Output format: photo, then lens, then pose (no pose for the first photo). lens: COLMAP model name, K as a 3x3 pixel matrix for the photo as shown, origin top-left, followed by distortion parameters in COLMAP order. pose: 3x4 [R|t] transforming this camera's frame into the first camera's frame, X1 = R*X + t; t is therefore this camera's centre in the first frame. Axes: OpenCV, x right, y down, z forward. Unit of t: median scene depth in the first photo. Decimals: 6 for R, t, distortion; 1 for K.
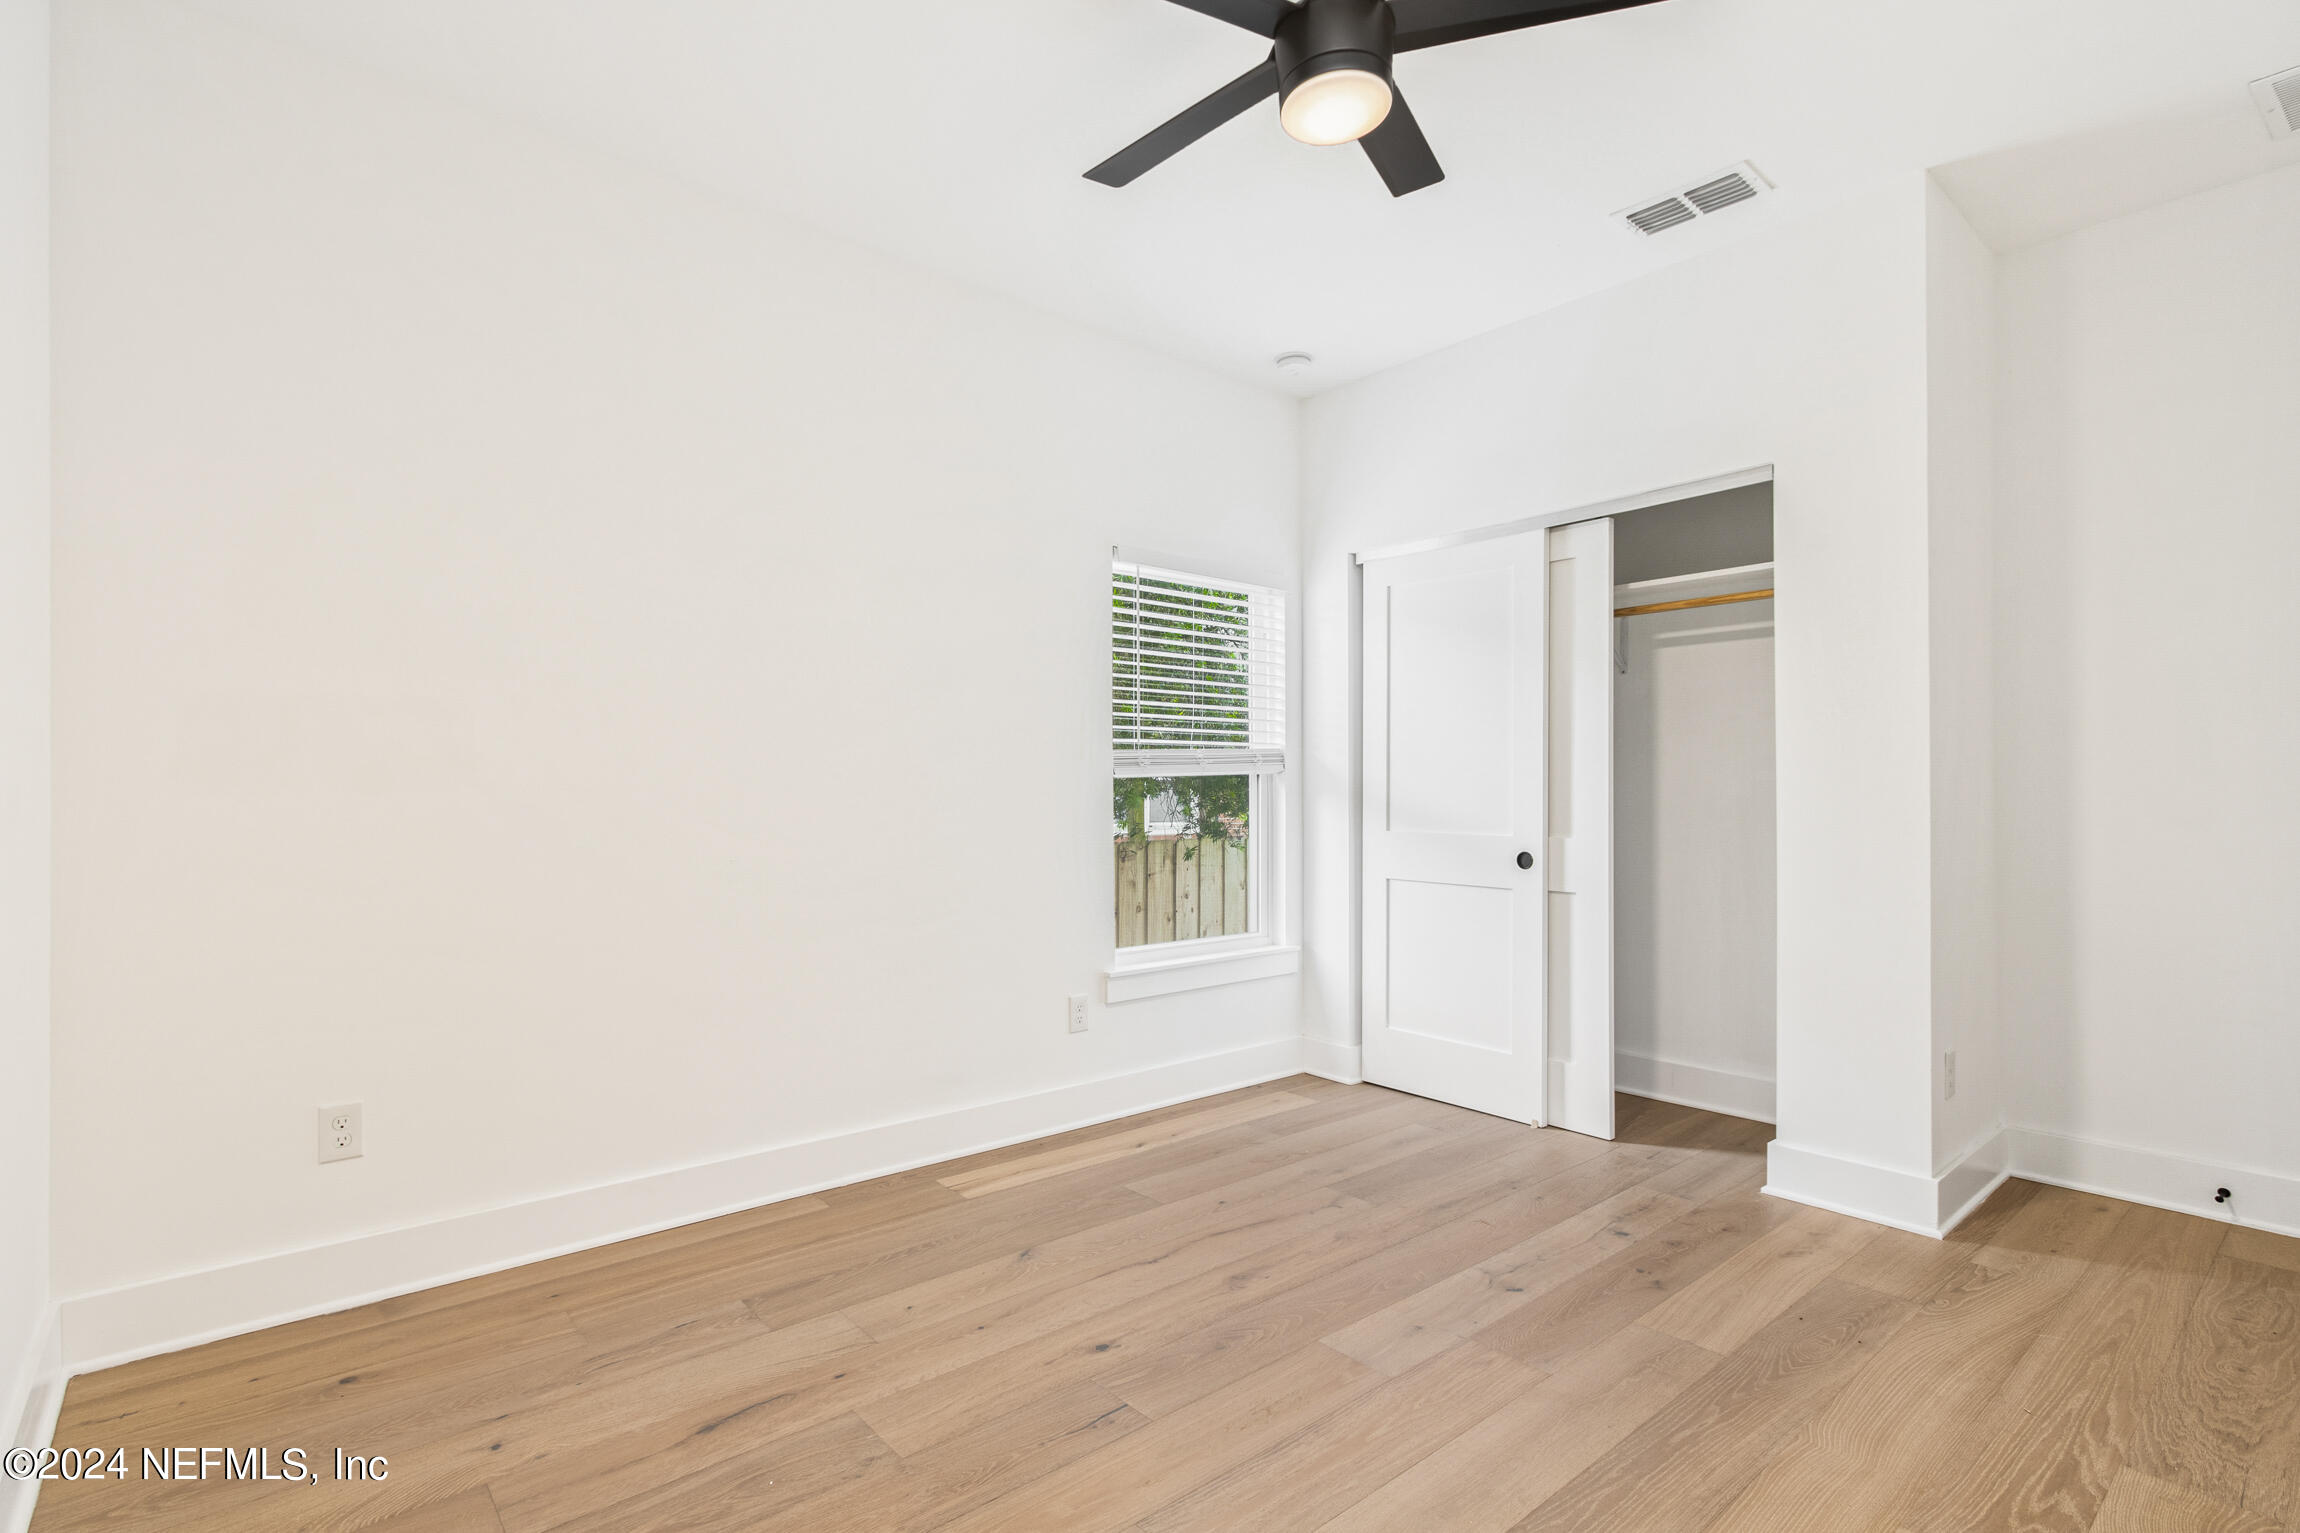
lens RADIAL K [[1087.3, 0, 1136.4], [0, 1087.3, 782.4], [0, 0, 1]] dist [0.004831, 0.000482]
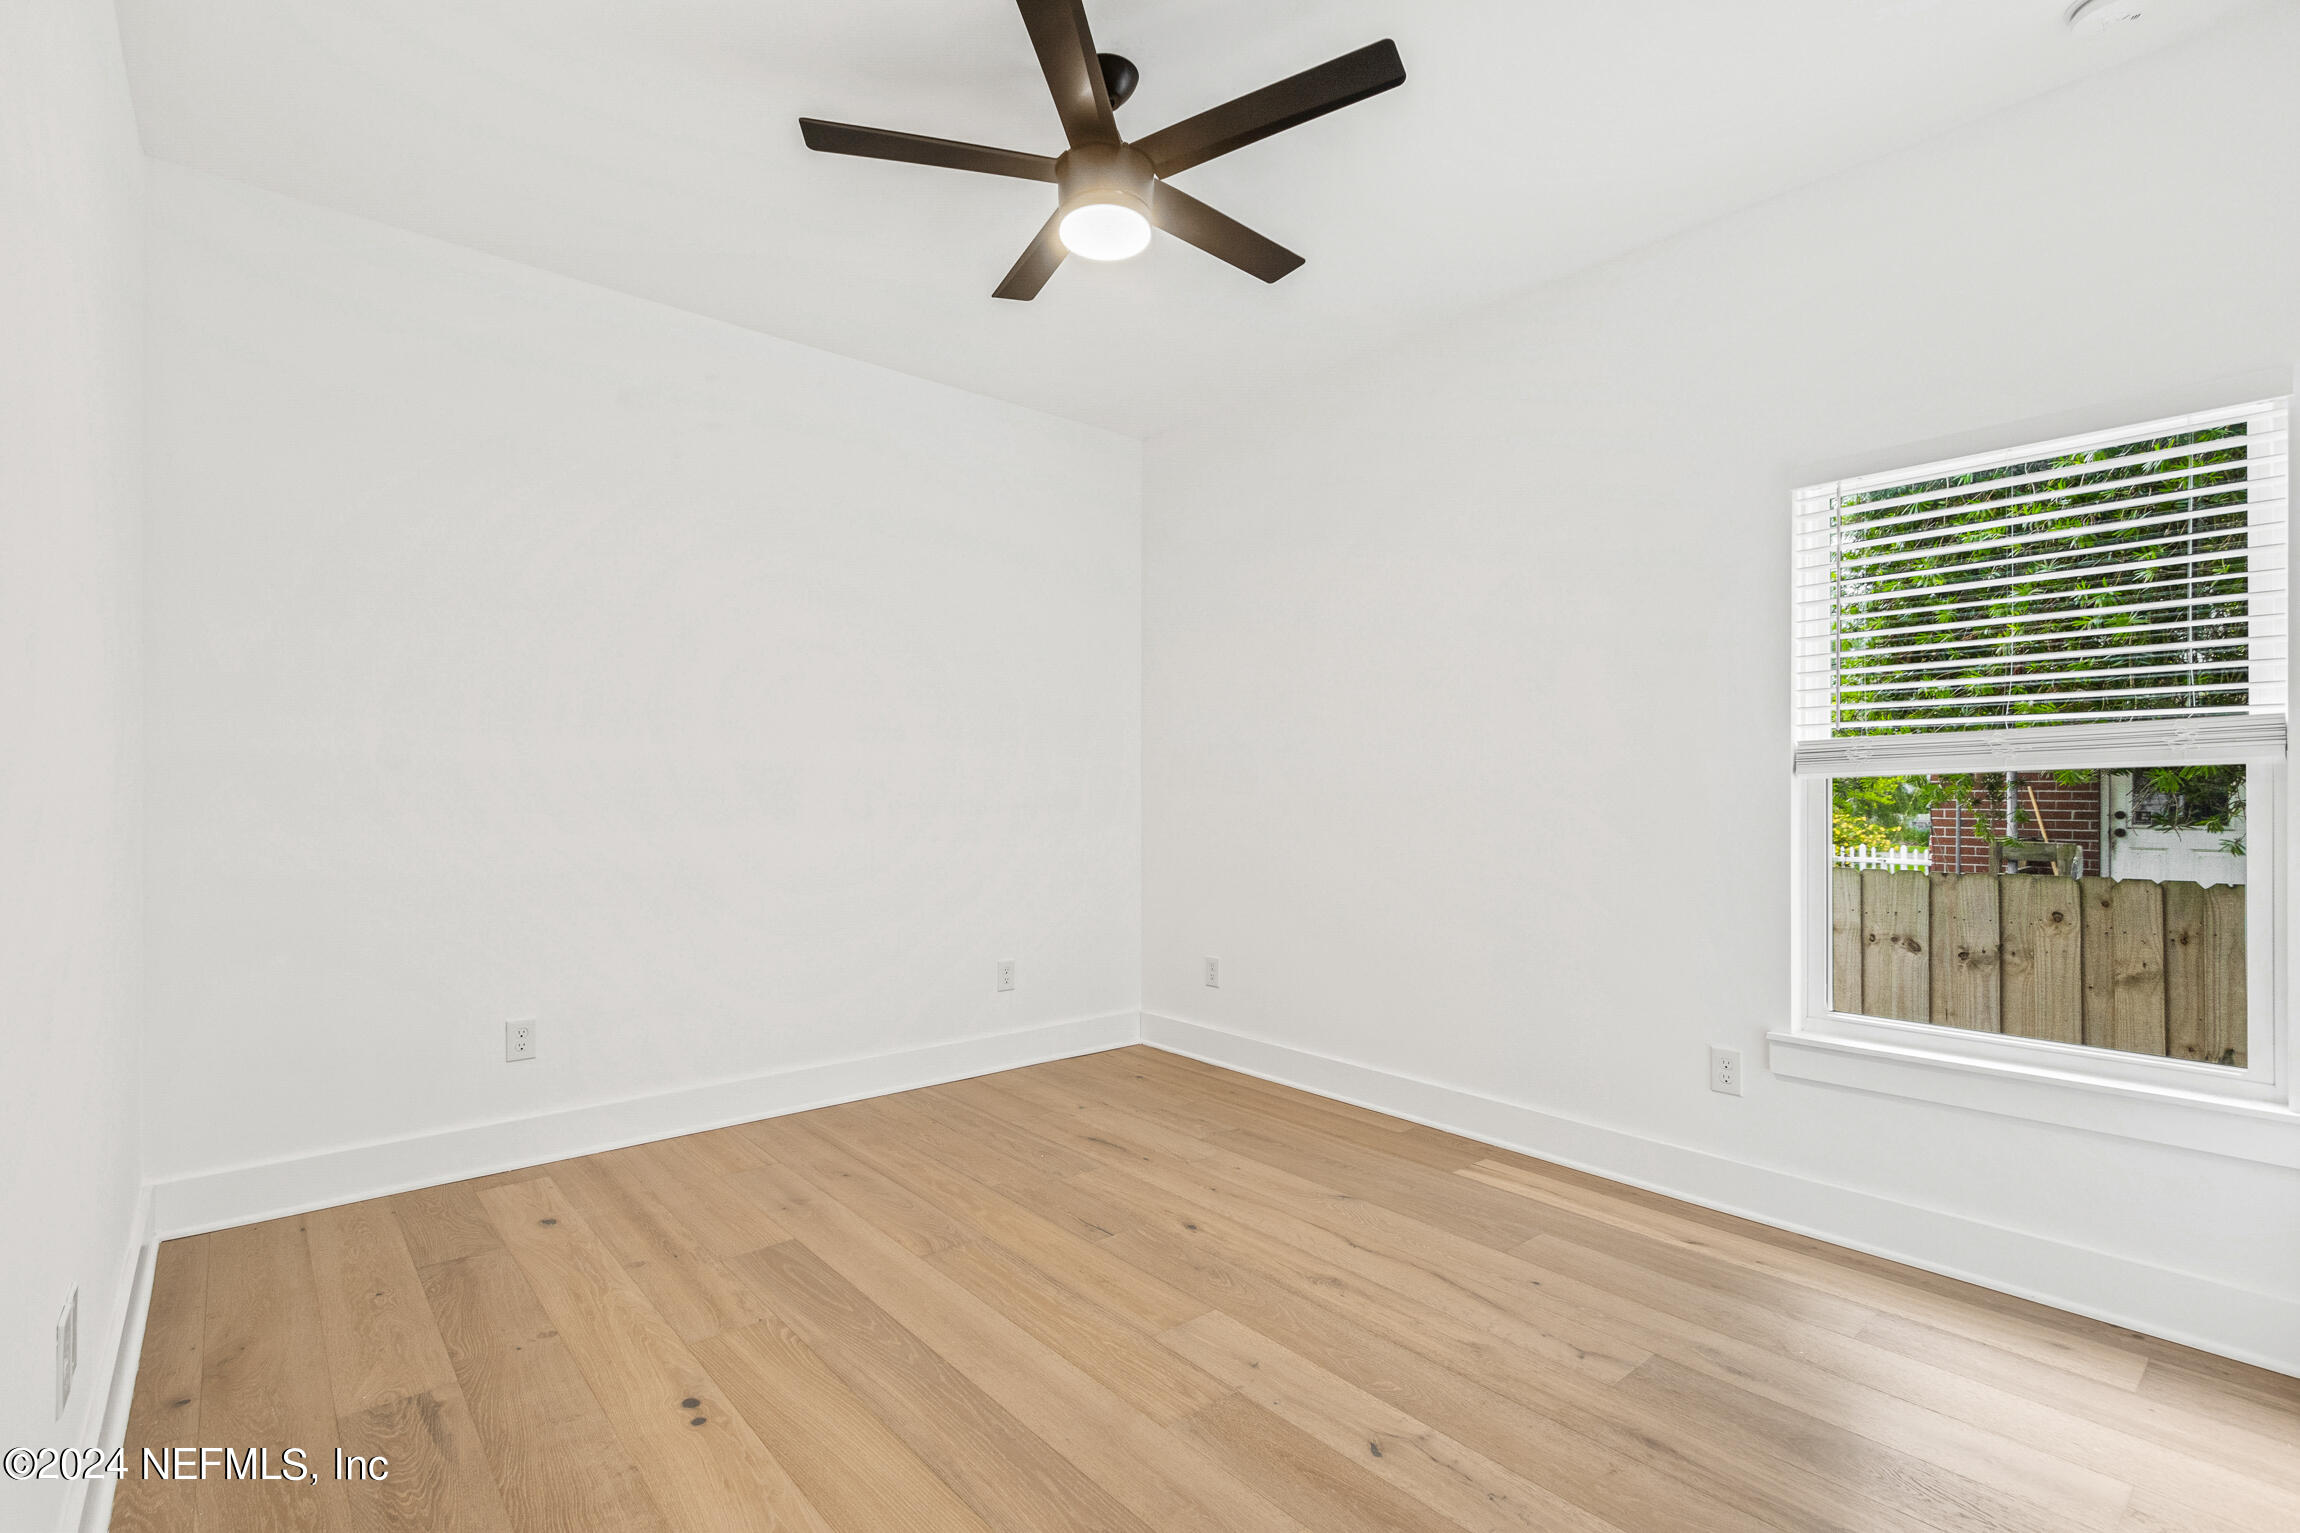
lens RADIAL K [[1087.3, 0, 1136.6], [0, 1087.3, 772.1], [0, 0, 1]] dist [0.004831, 0.000482]
pose [[-0.011228, -0.012895, -0.999854, 1.019846], [0.012362, 0.999839, -0.013033, -0.006234], [0.999861, -0.012507, -0.011067, 0.764190]]
